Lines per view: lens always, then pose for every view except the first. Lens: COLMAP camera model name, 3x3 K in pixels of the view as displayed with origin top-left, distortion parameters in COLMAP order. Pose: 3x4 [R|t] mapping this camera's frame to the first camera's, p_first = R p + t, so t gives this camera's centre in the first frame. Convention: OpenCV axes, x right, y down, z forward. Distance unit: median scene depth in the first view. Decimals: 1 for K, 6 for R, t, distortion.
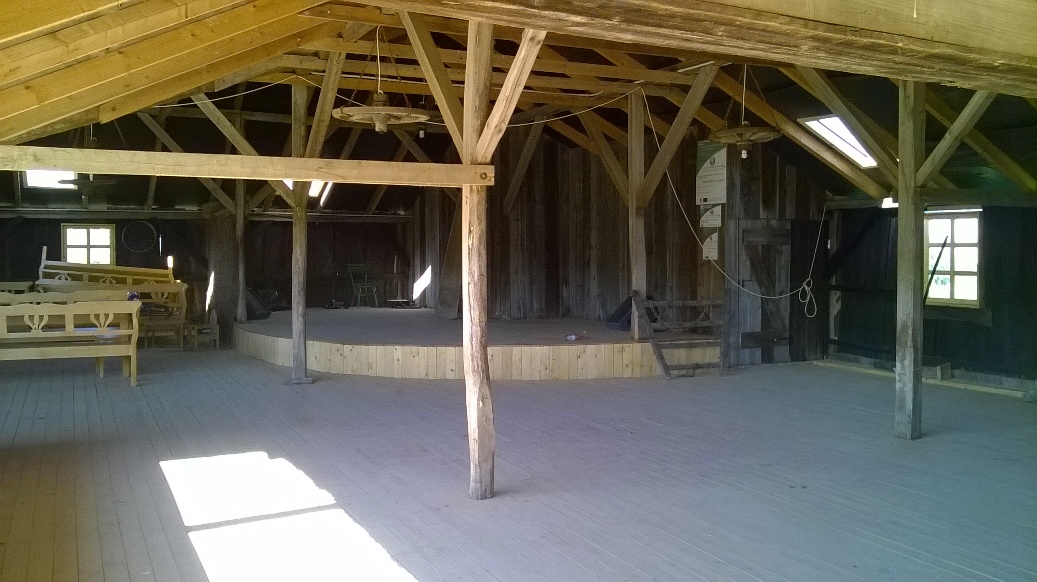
lens RADIAL K [[916.8, 0, 512.6], [0, 916.8, 287.7], [0, 0, 1]] dist [0.006744, -0.086616]
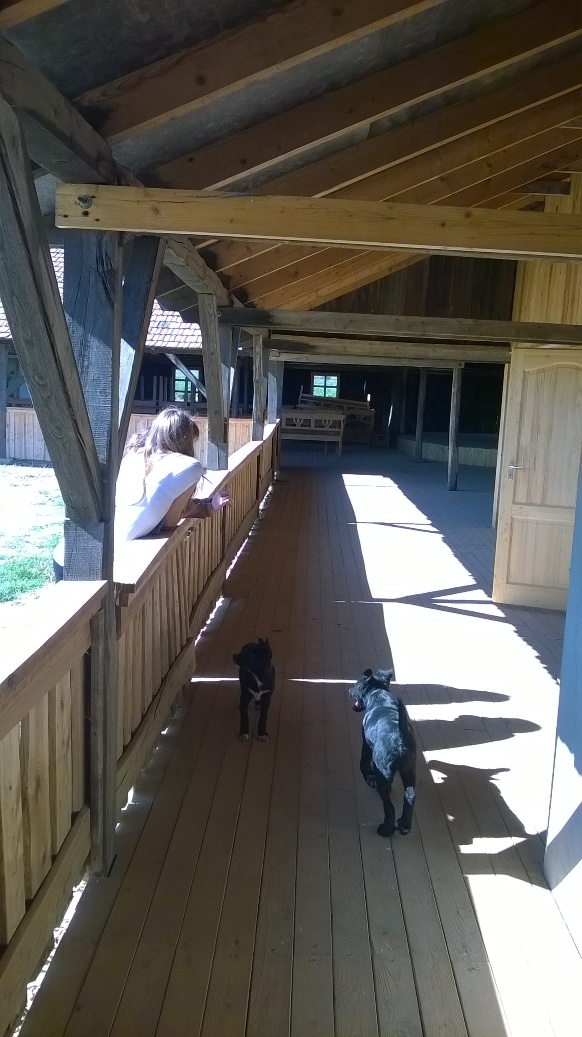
lens RADIAL K [[916.8, 0, 291.0], [0, 916.8, 516.4], [0, 0, 1]] dist [0.006744, -0.086616]
pose [[0.887710, 0.106280, -0.447968, 0.440227], [-0.066386, 0.992371, 0.103886, 0.035890], [0.455592, -0.062482, 0.887993, -0.913768]]
